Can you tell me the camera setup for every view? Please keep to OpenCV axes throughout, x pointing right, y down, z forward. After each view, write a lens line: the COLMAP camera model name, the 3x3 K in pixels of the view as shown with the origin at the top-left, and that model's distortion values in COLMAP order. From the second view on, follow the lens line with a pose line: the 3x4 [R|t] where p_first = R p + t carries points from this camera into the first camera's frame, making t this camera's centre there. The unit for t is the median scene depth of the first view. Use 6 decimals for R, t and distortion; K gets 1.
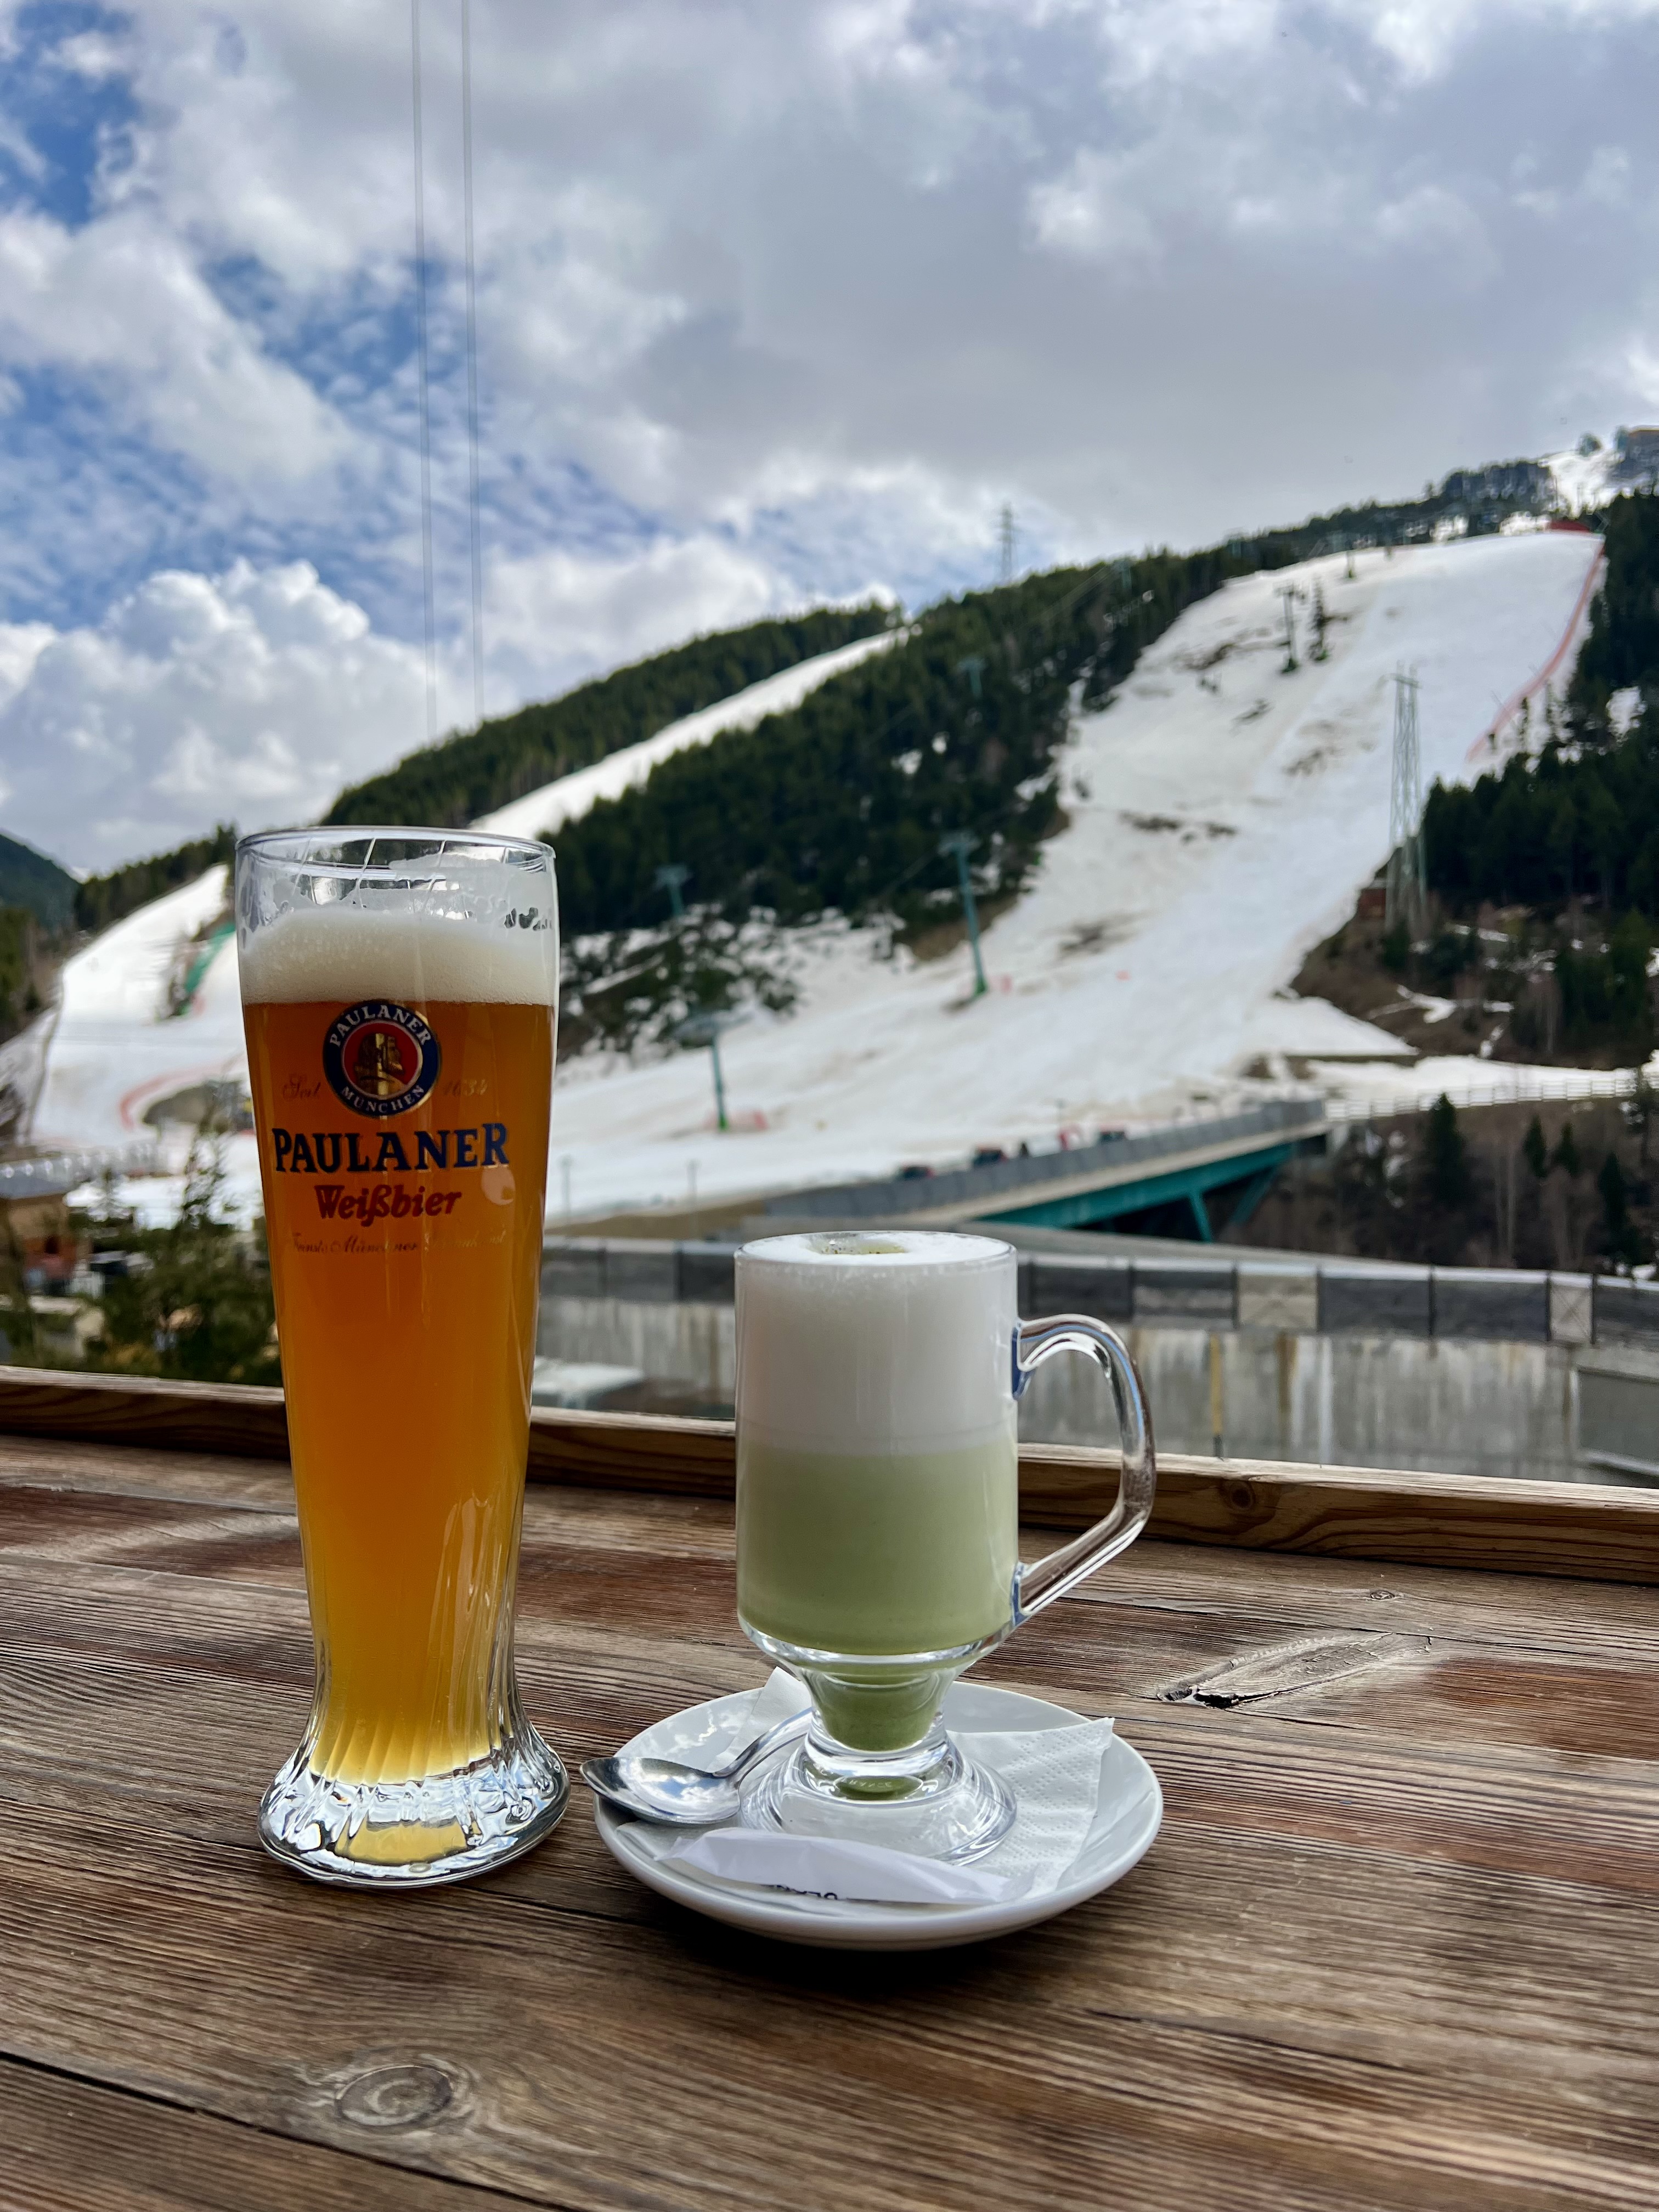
lens RADIAL K [[1658.4, 0, 829.5], [0, 1658.4, 1106.0], [0, 0, 1]] dist [0.021312, -0.030699]
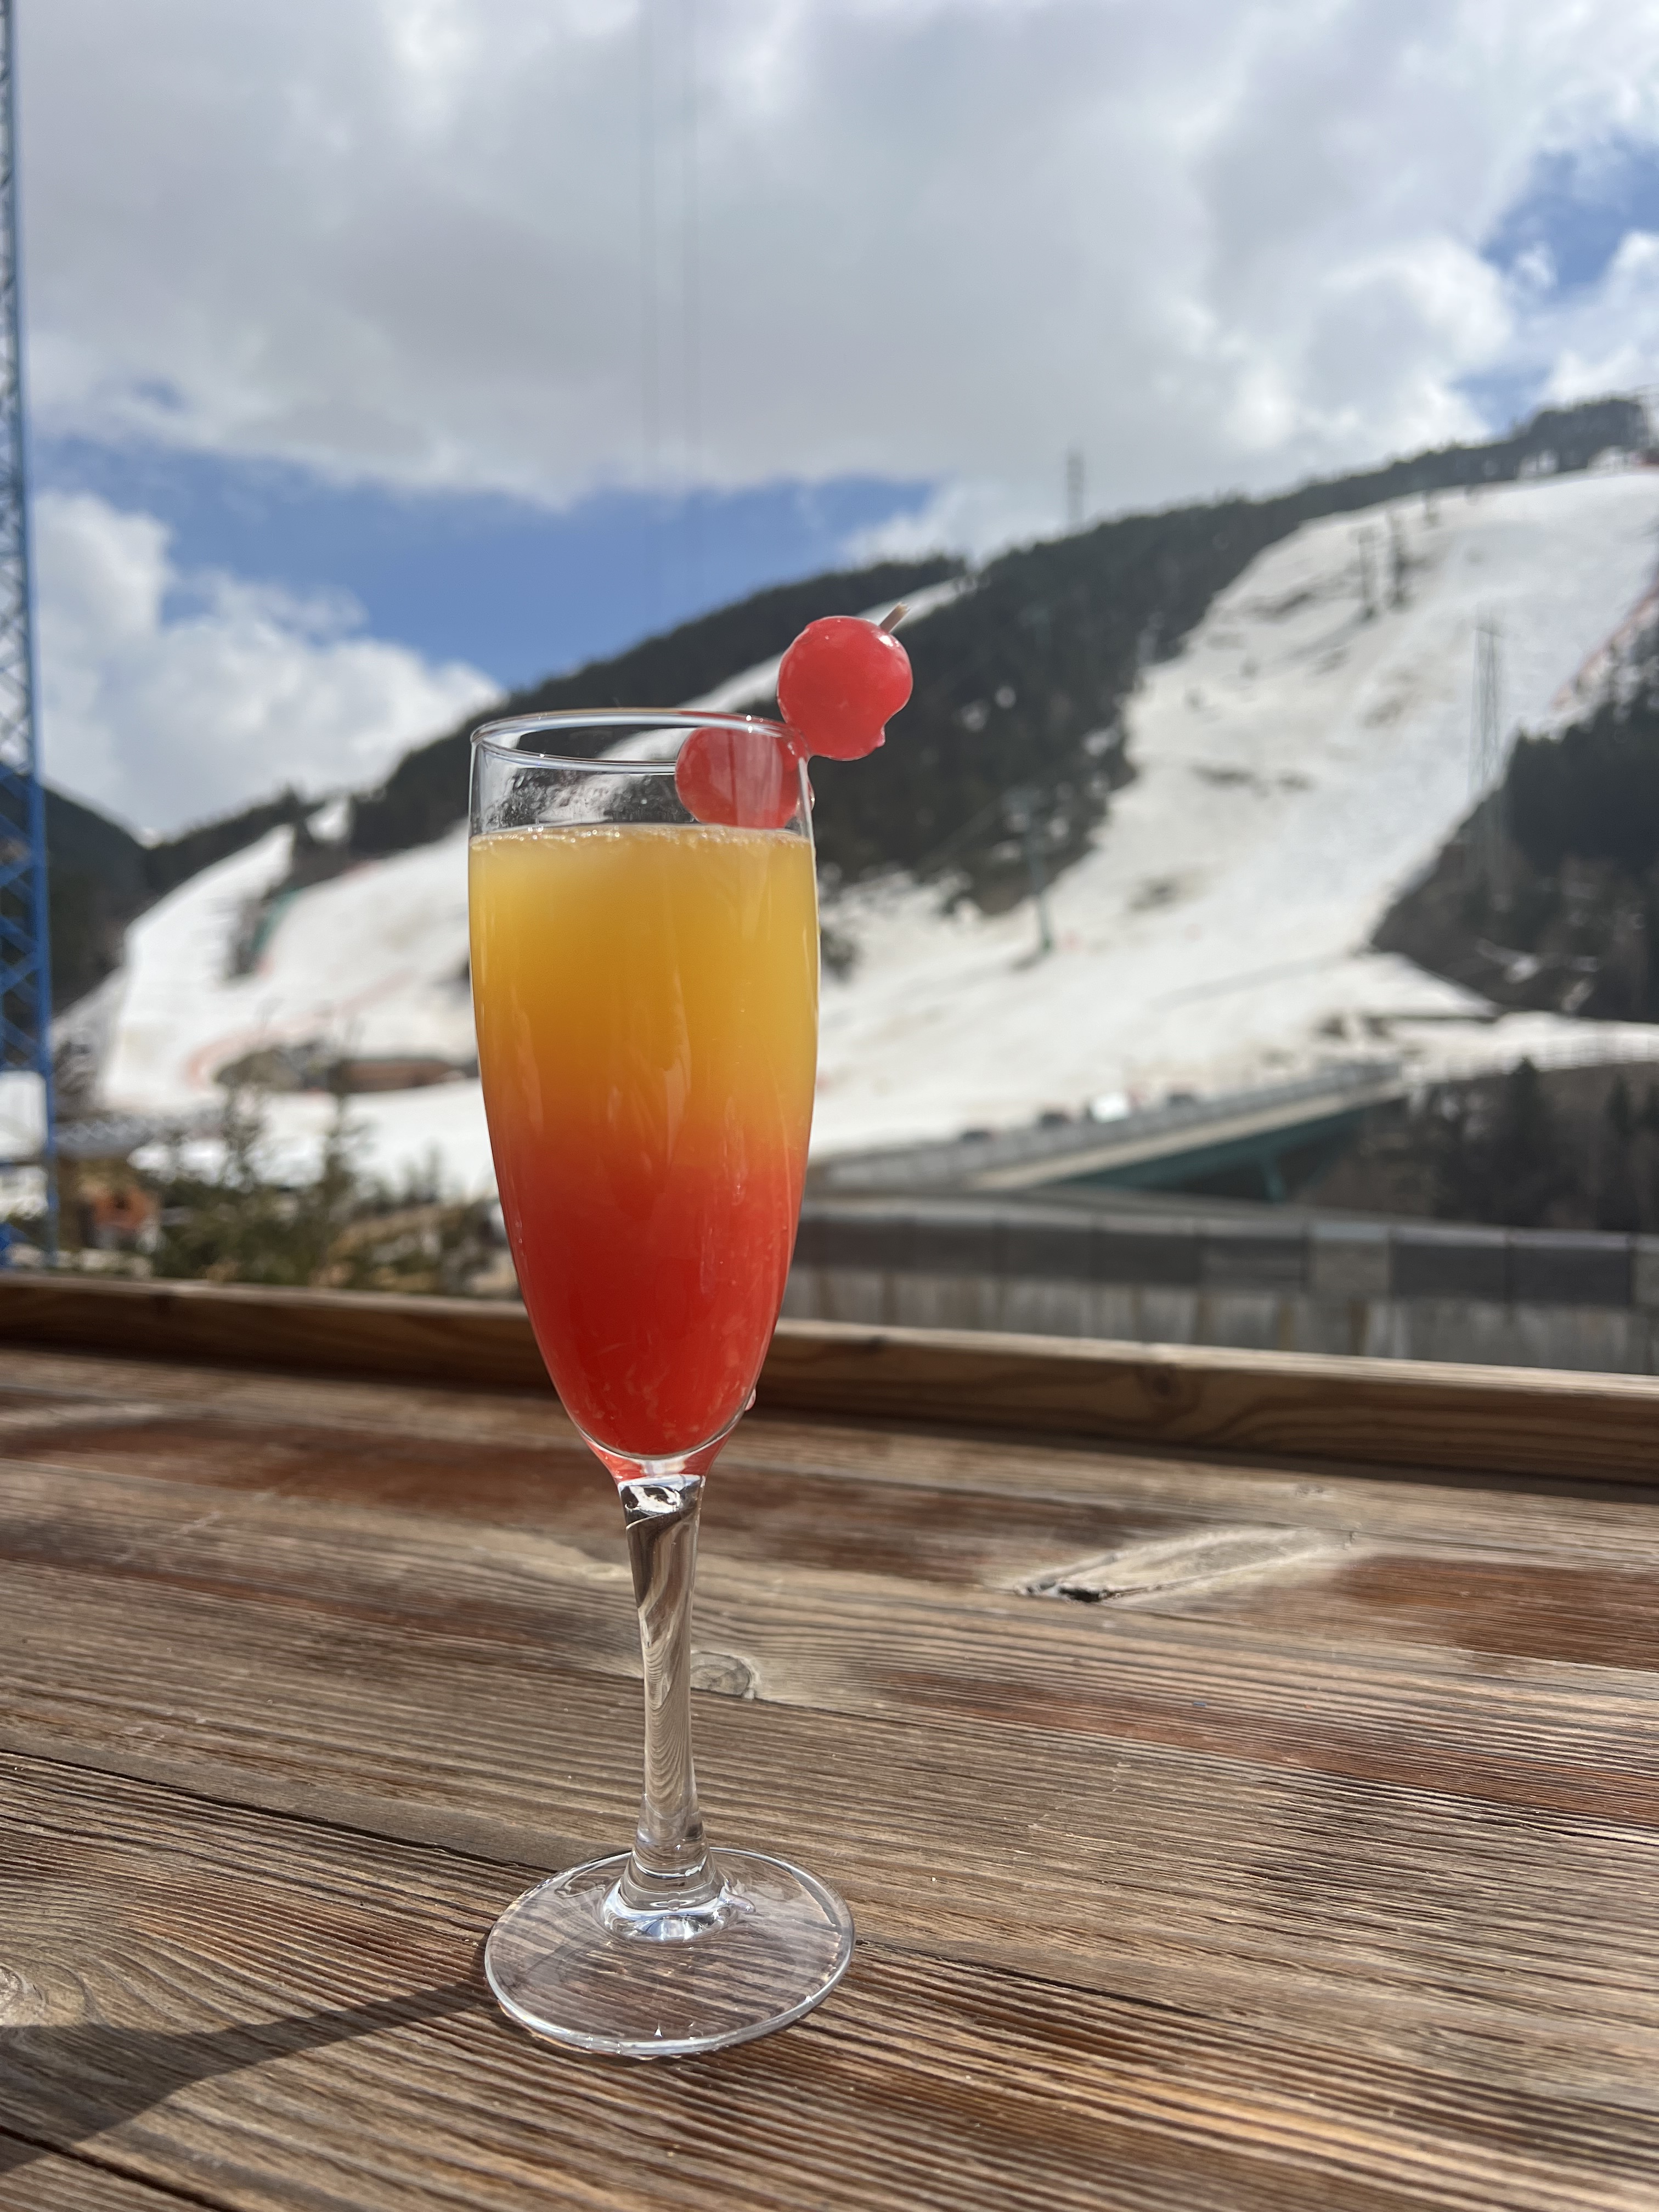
lens RADIAL K [[1672.5, 0, 829.5], [0, 1672.5, 1106.0], [0, 0, 1]] dist [-0.001130, -0.007266]
pose [[0.998977, 0.001272, -0.045211, 0.135248], [-0.000443, 0.999832, 0.018330, 0.086413], [0.045227, -0.018291, 0.998809, 0.133100]]
